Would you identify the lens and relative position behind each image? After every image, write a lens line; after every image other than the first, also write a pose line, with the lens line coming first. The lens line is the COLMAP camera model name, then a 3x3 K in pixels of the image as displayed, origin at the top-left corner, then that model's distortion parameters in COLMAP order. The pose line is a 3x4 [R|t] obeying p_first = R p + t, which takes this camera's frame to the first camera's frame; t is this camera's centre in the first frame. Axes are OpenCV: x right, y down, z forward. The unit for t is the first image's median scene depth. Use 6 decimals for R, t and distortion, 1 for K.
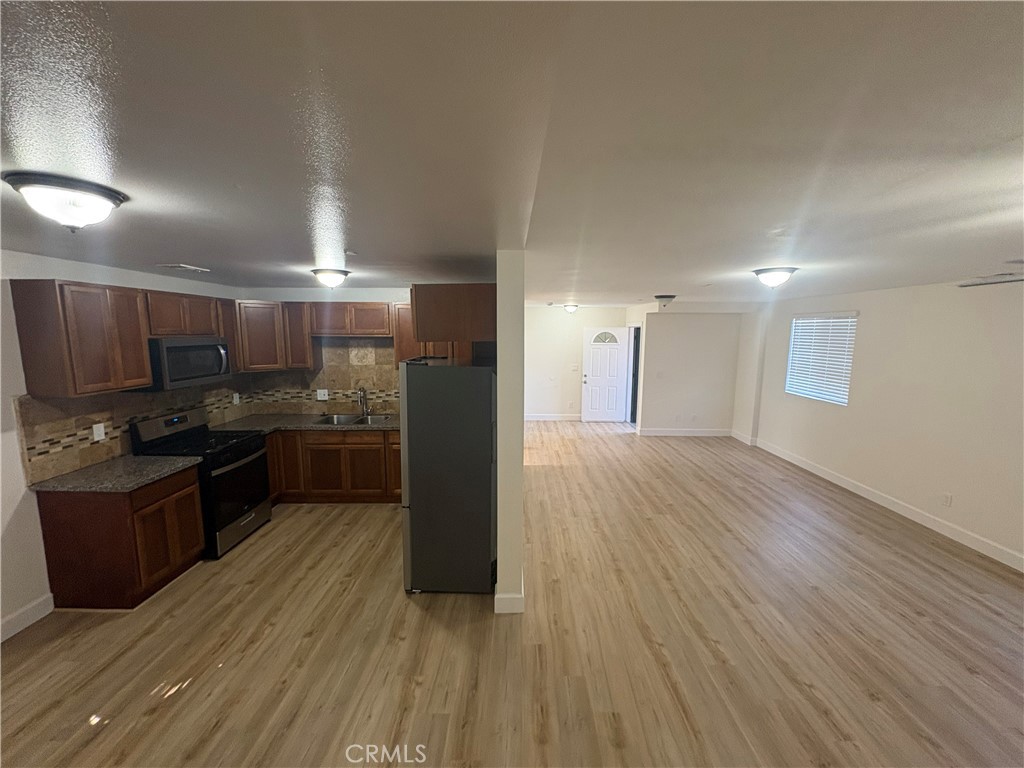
lens RADIAL K [[410.7, 0, 512.0], [0, 410.7, 384.0], [0, 0, 1]] dist [0.001368, 0.000110]
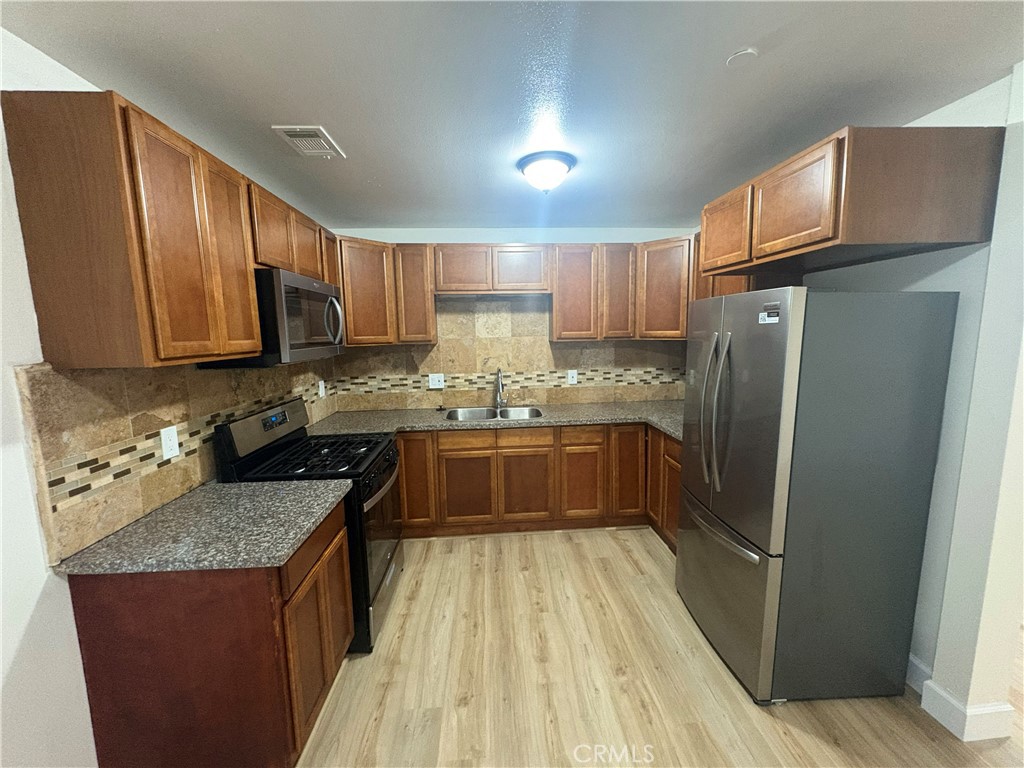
lens RADIAL K [[410.7, 0, 512.0], [0, 410.7, 384.0], [0, 0, 1]] dist [0.001368, 0.000110]
pose [[0.997071, -0.029900, 0.070401, -0.568842], [0.029885, 0.999553, 0.001272, 0.051412], [-0.070407, 0.000835, 0.997518, 0.419000]]
